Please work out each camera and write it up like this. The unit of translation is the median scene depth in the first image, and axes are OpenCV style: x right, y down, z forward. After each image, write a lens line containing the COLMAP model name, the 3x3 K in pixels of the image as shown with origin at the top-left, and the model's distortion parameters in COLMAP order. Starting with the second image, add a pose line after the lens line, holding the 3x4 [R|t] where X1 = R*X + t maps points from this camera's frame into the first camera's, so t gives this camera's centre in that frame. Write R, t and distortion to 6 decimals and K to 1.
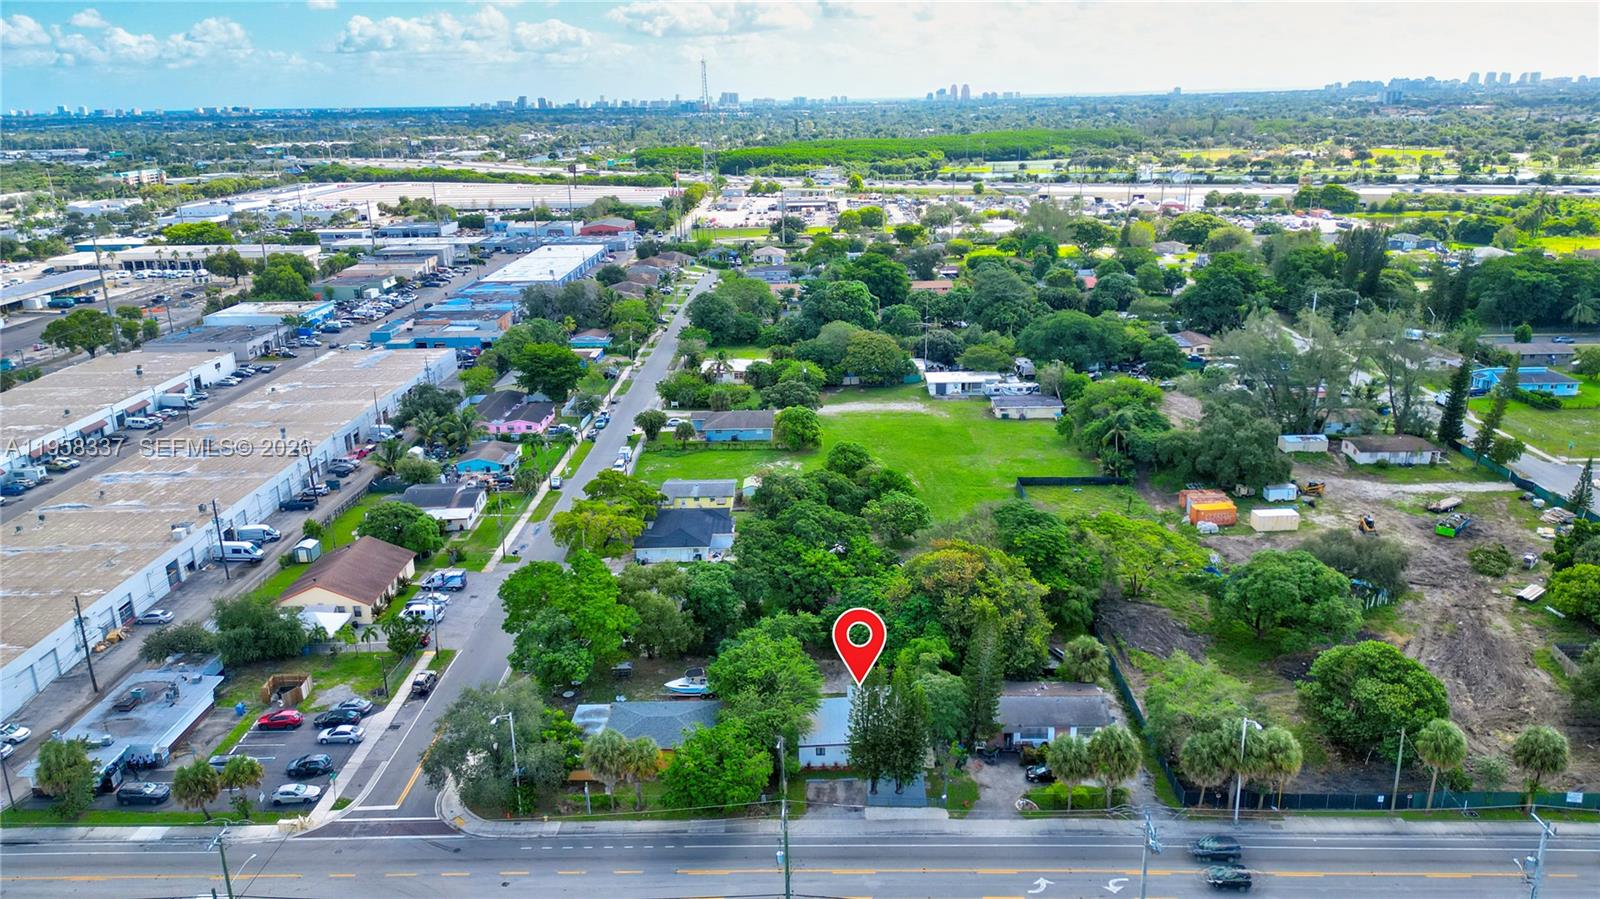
lens RADIAL K [[1117.3, 0, 811.9], [0, 1117.3, 452.1], [0, 0, 1]] dist [0.072093, -0.071683]
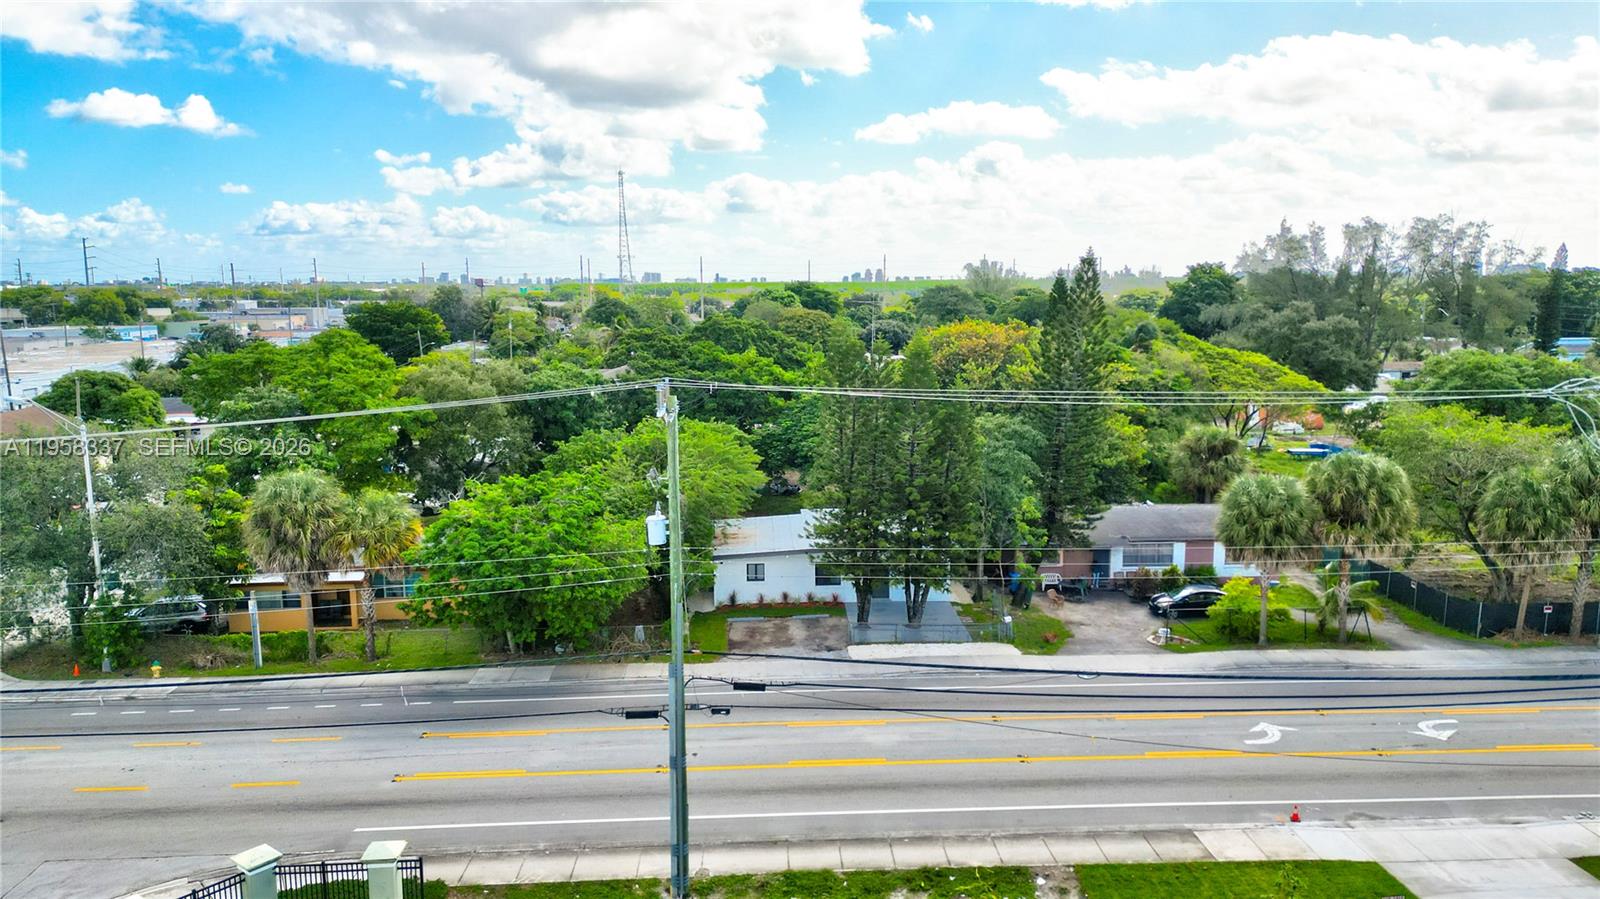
lens RADIAL K [[1117.3, 0, 808.1], [0, 1117.3, 451.4], [0, 0, 1]] dist [0.072093, -0.071683]
pose [[0.997695, 0.001624, 0.067833, -0.001636], [0.009113, 0.987448, -0.157678, 0.156416], [-0.067238, 0.157933, 0.985158, 0.257783]]
